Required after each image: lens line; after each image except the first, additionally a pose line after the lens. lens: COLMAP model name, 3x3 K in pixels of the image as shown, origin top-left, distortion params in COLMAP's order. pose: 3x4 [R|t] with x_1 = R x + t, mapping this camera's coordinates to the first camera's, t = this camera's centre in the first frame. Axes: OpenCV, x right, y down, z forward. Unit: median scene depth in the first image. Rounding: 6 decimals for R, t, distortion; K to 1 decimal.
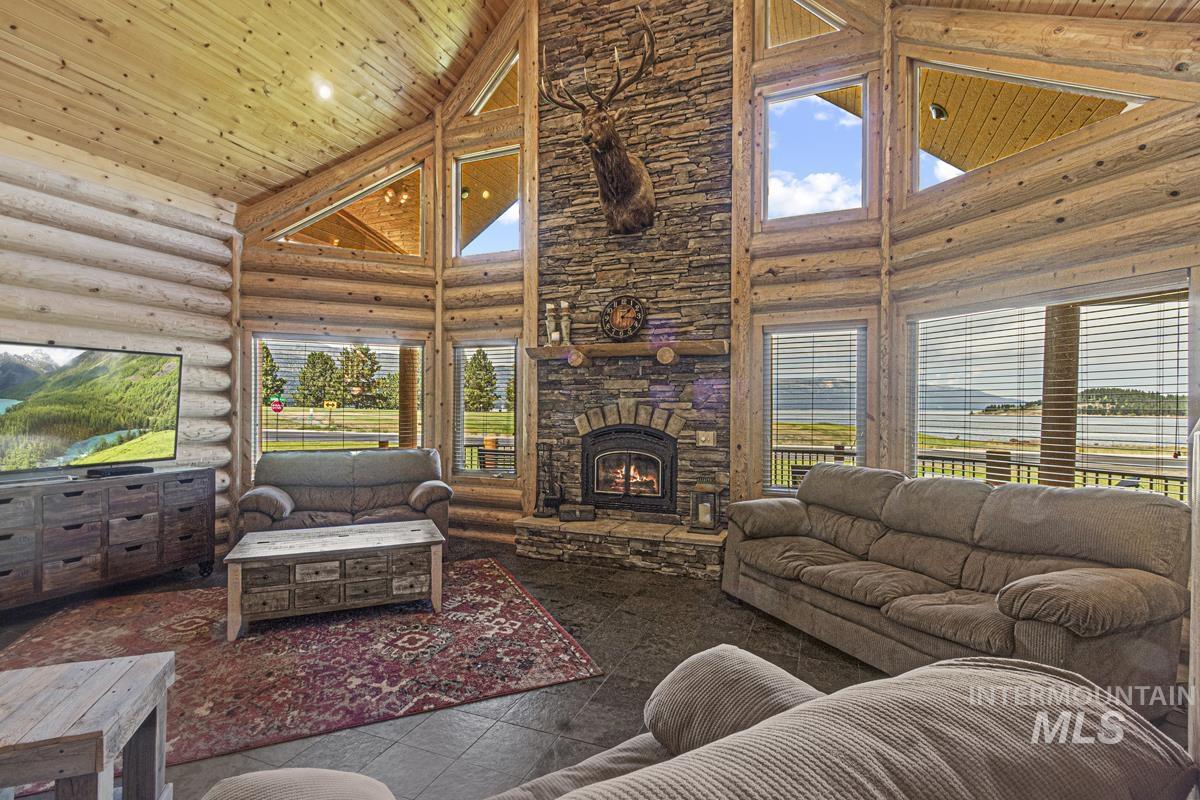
lens RADIAL K [[560.9, 0, 588.6], [0, 560.9, 406.7], [0, 0, 1]] dist [0.004661, -0.000424]
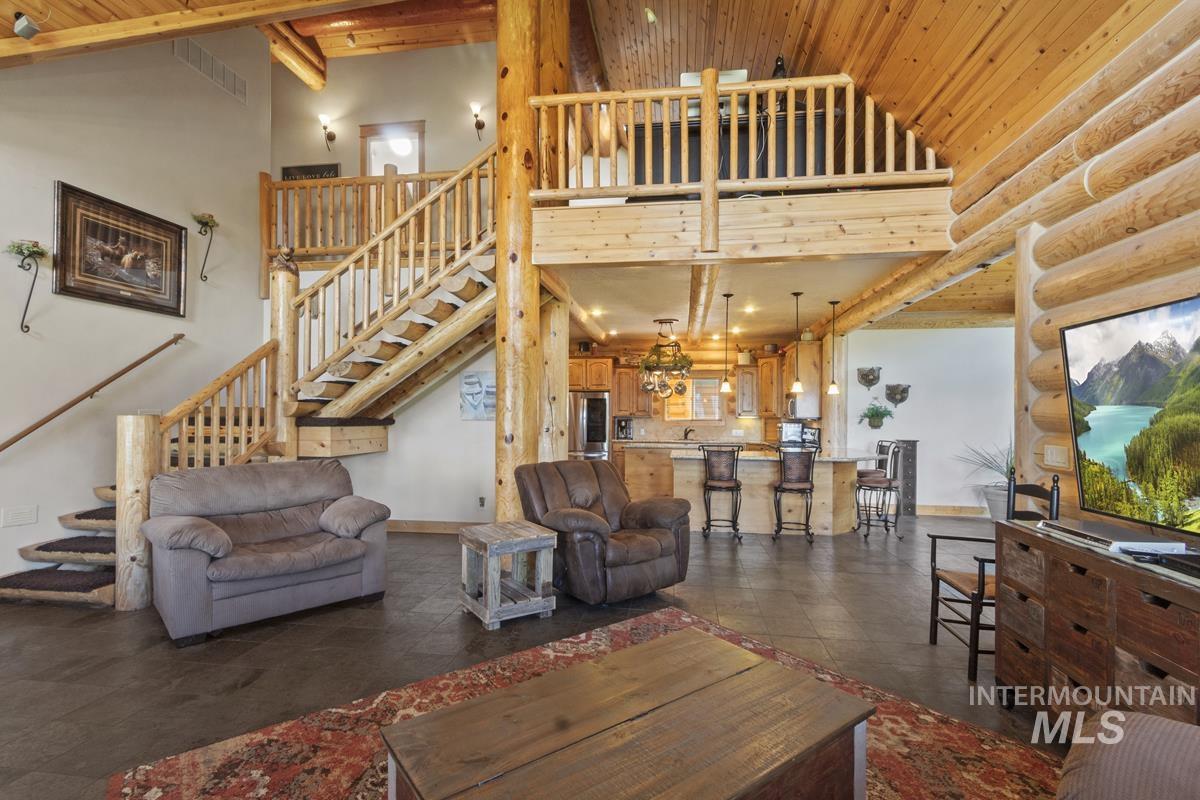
lens RADIAL K [[560.9, 0, 596.5], [0, 560.9, 405.4], [0, 0, 1]] dist [0.004661, -0.000424]
pose [[-0.967877, -0.010238, -0.251215, -0.219163], [-0.007140, 0.999887, -0.013241, -0.000114], [0.251323, -0.011022, -0.967841, 1.044813]]
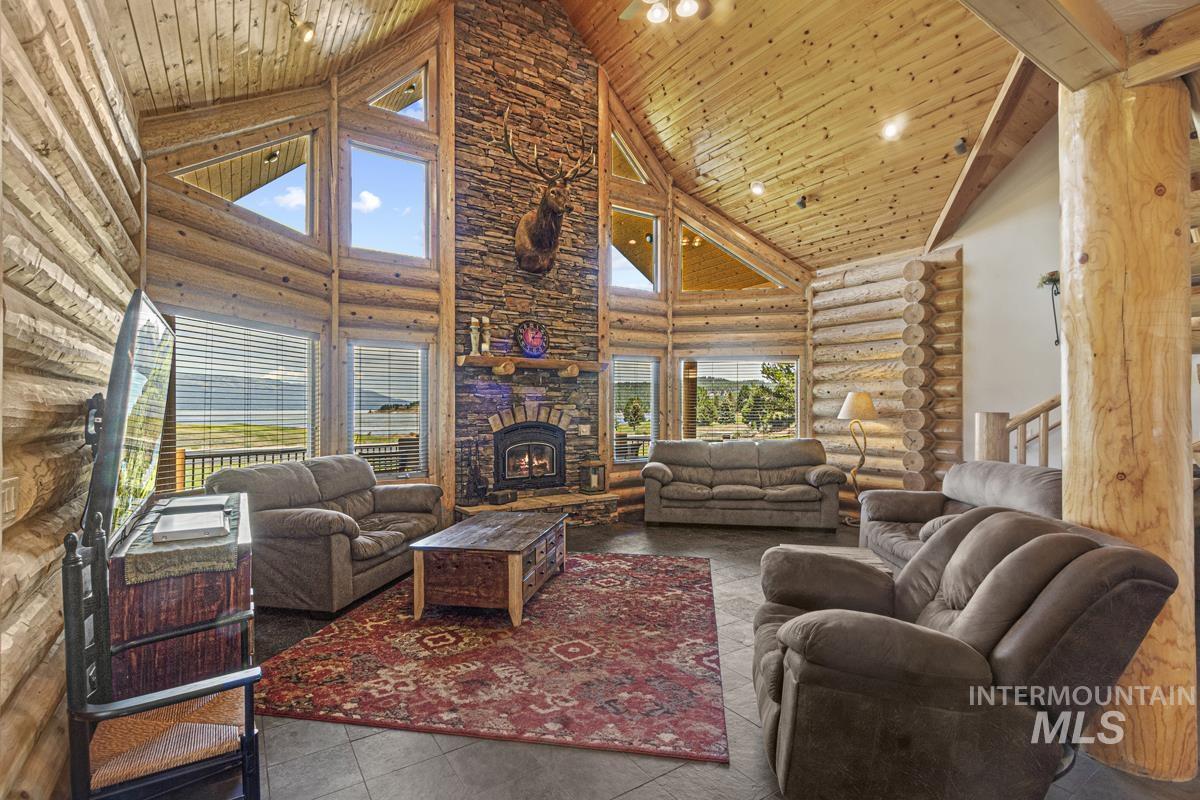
lens RADIAL K [[560.9, 0, 592.0], [0, 560.9, 404.1], [0, 0, 1]] dist [0.004661, -0.000424]
pose [[0.559610, 0.000874, 0.828756, -0.921886], [0.001630, 0.999996, -0.002156, -0.005410], [-0.828754, 0.002557, 0.559607, 0.175074]]
